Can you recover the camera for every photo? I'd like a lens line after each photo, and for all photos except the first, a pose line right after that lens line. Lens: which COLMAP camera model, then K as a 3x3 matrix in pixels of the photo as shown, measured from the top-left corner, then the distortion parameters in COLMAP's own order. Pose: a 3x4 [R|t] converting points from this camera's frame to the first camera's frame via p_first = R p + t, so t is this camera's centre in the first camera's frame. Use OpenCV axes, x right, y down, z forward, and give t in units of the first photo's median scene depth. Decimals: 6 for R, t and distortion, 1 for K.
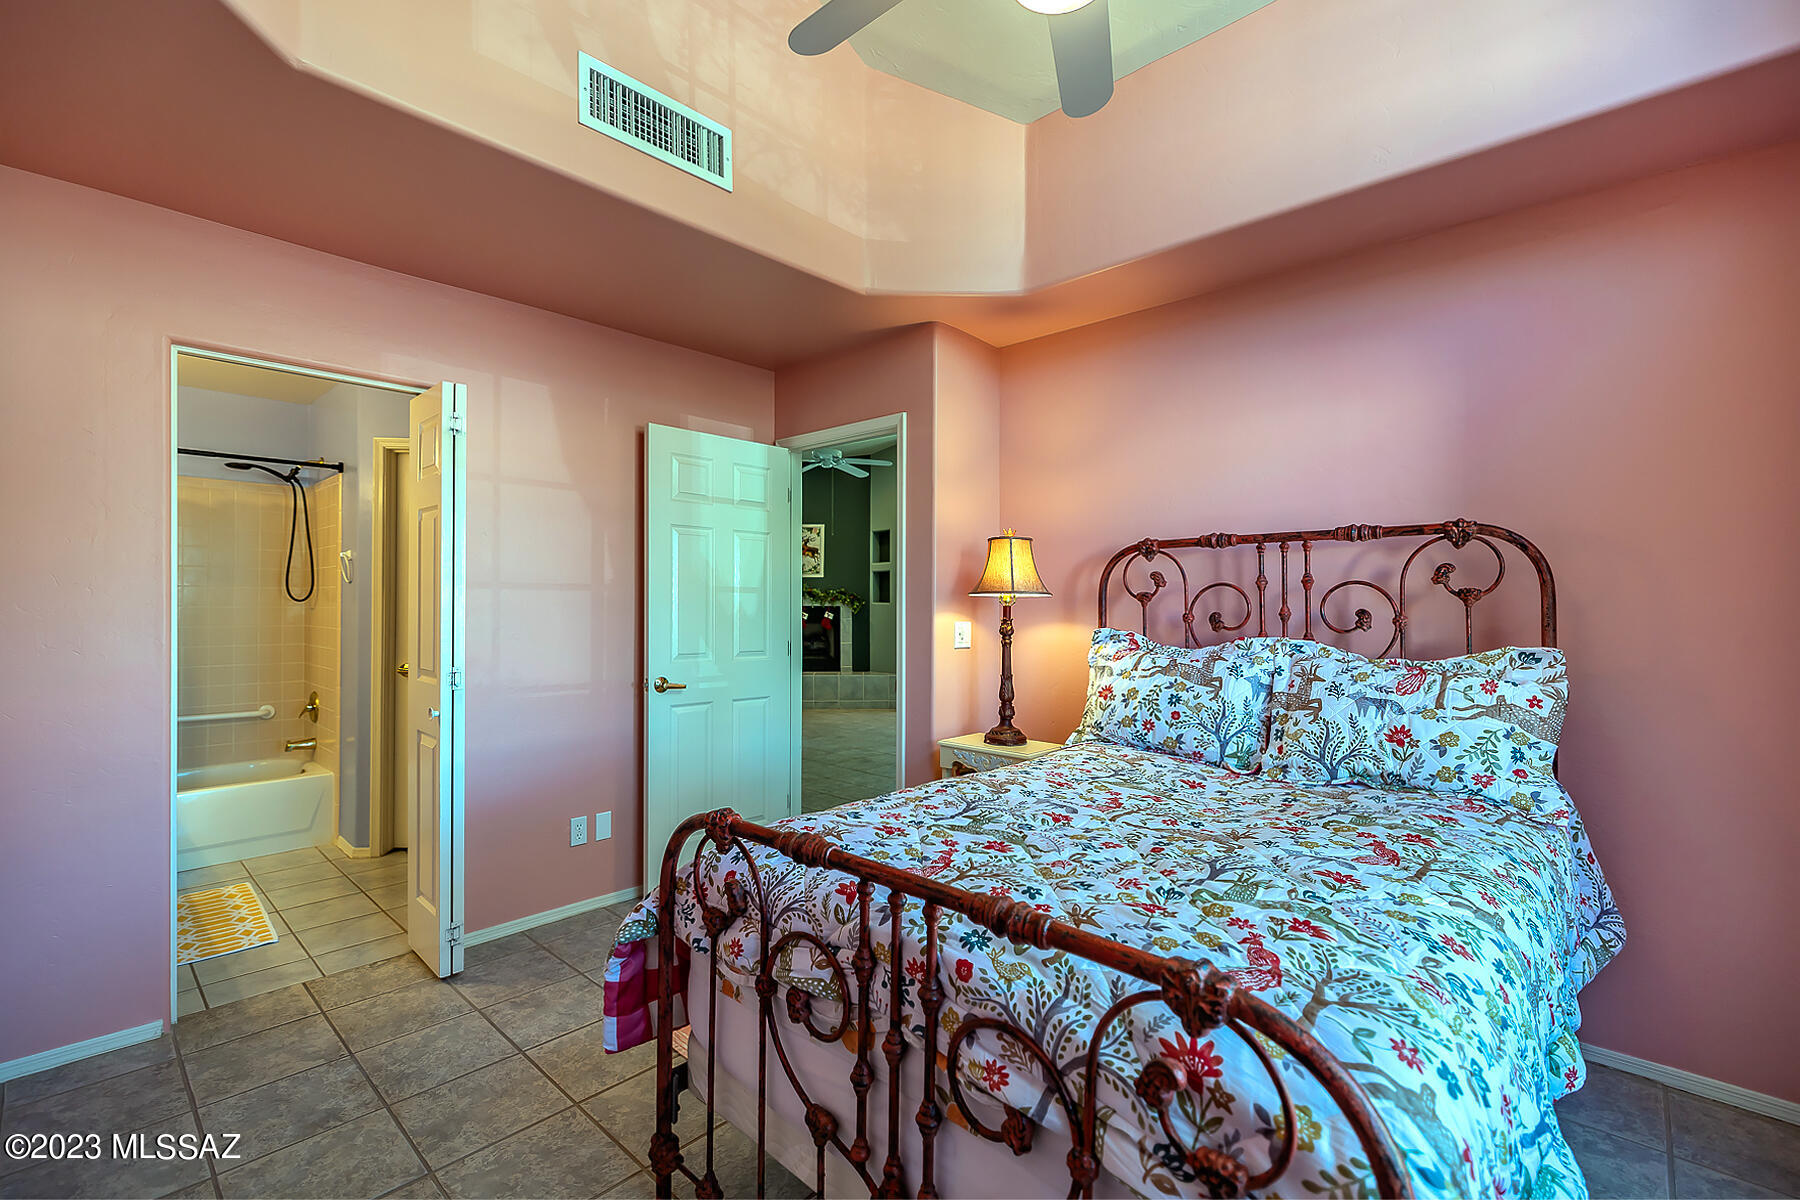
lens RADIAL K [[783.3, 0, 859.2], [0, 783.3, 607.3], [0, 0, 1]] dist [0.000645, 0.000002]
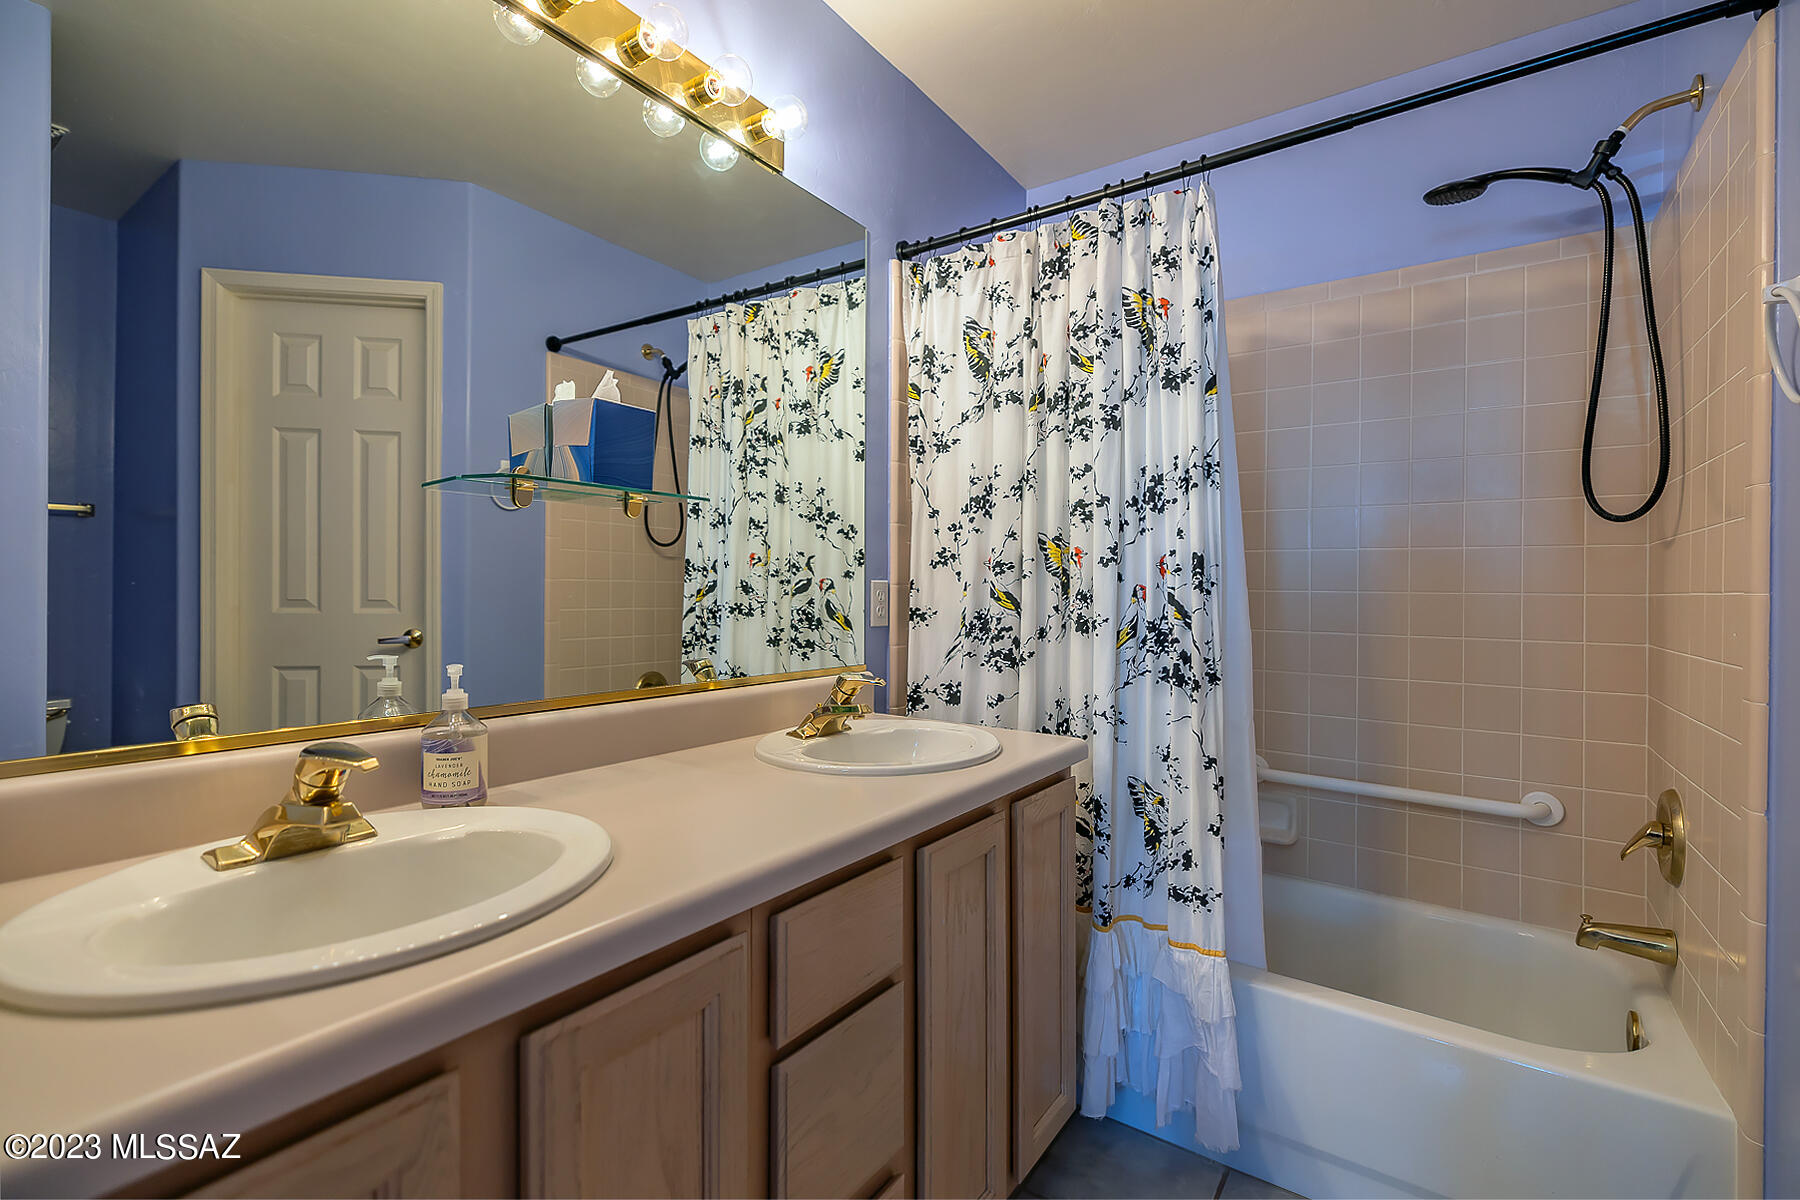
lens RADIAL K [[770.6, 0, 898.1], [0, 770.6, 589.1], [0, 0, 1]] dist [0.000049, -0.000230]
pose [[0.171125, -0.001460, -0.985248, -0.406140], [-0.006859, 0.999973, -0.002673, 0.016734], [0.985225, 0.007215, 0.171111, 0.587818]]
